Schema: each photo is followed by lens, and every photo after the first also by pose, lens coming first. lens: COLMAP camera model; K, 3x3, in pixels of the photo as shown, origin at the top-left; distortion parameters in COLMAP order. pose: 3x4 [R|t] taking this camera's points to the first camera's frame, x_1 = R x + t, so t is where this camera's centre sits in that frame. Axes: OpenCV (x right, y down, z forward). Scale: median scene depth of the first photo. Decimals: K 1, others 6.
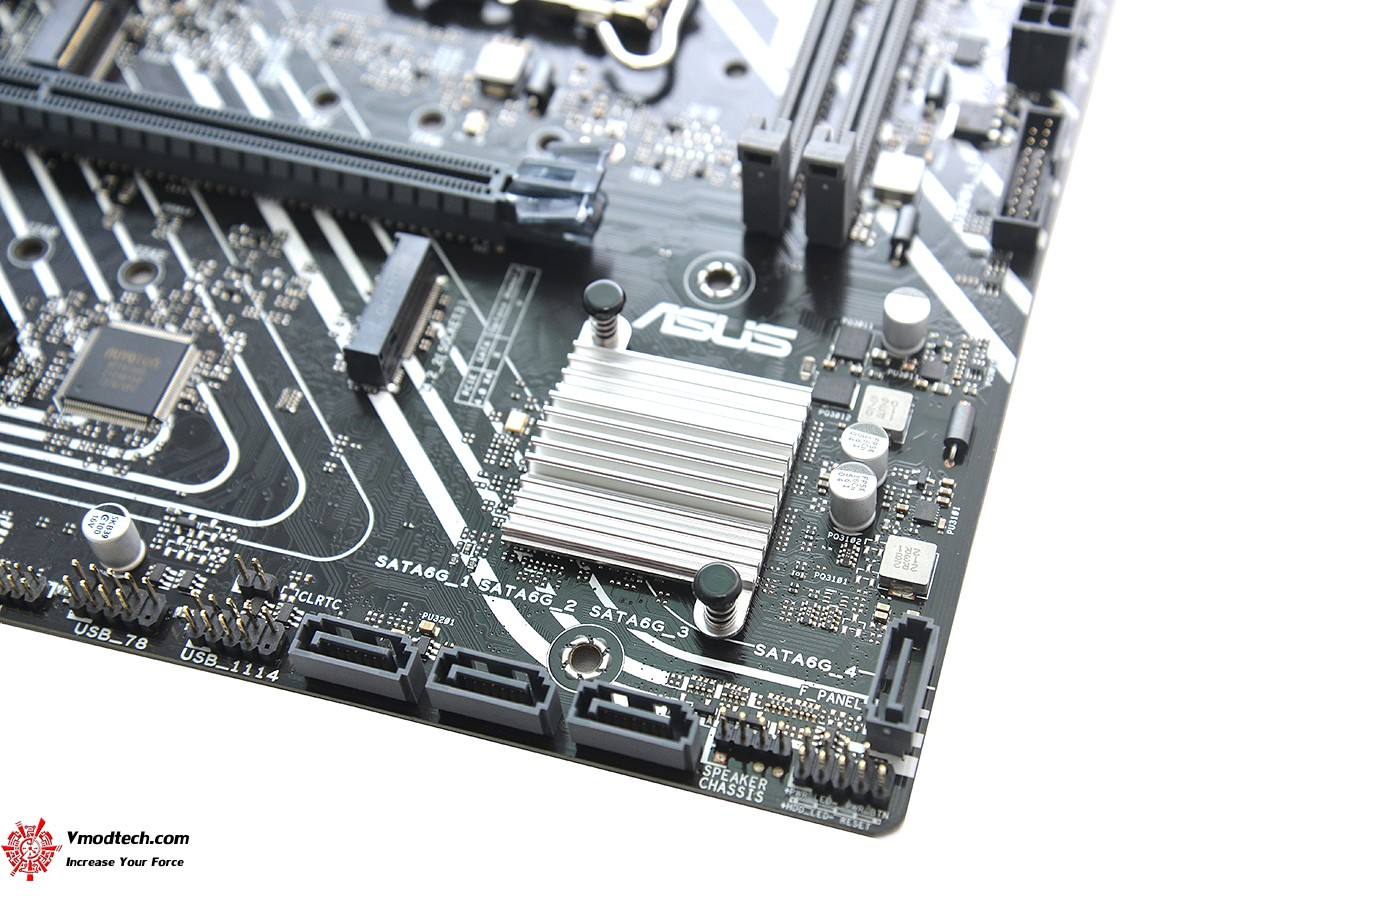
lens RADIAL K [[1988.8, 0, 665.5], [0, 1988.8, 458.3], [0, 0, 1]] dist [0.168091, 0.000000]
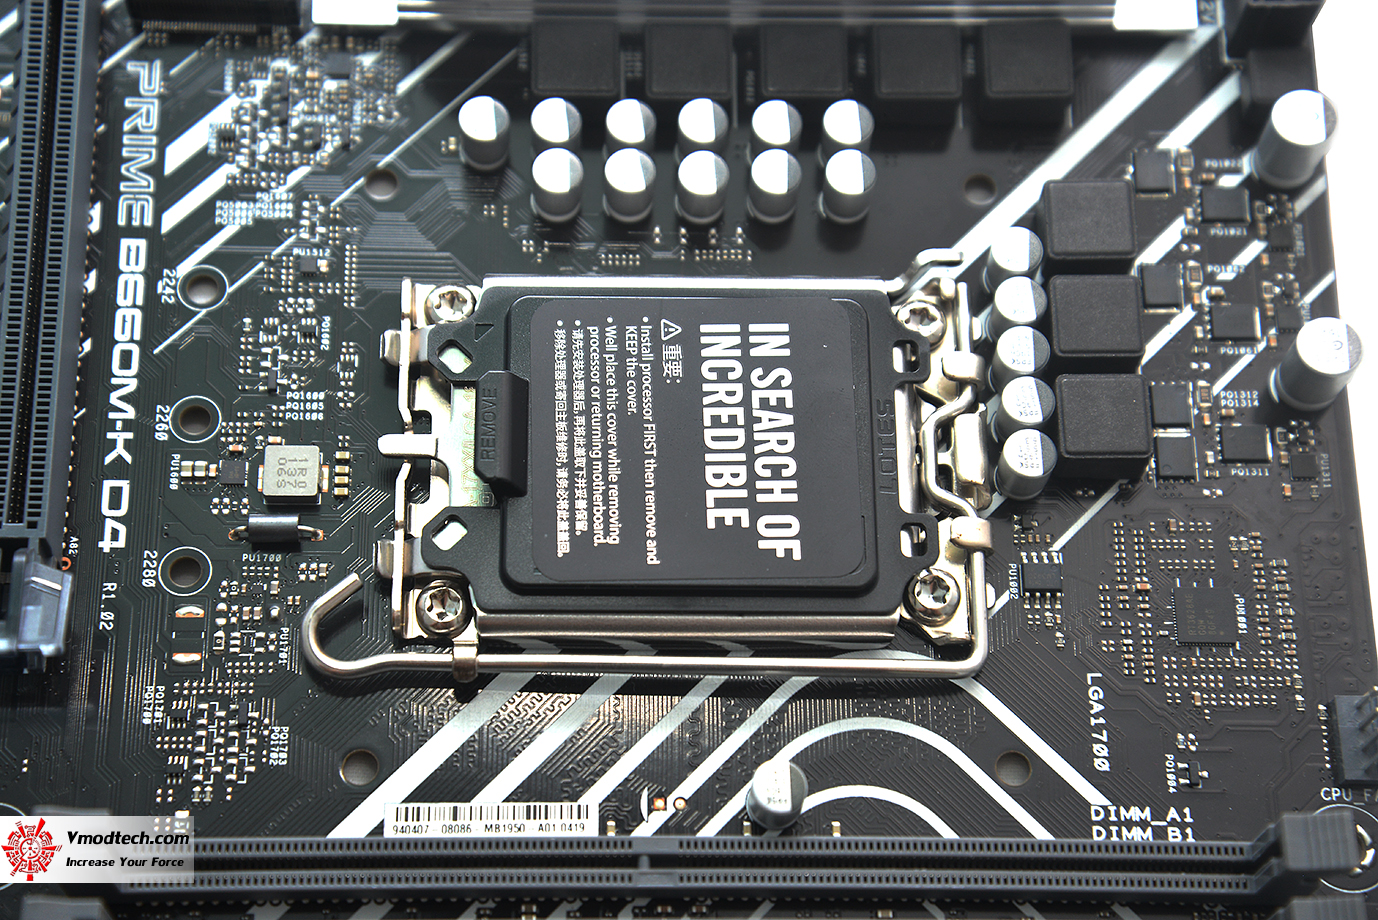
lens RADIAL K [[2618.2, 0, 685.0], [0, 2618.2, 469.0], [0, 0, 1]] dist [0.307774, 0.000000]
pose [[0.291236, 0.912686, -0.286682, 0.277128], [-0.836809, 0.388270, 0.386001, -0.792760], [0.463608, 0.127480, 0.876822, 0.209483]]
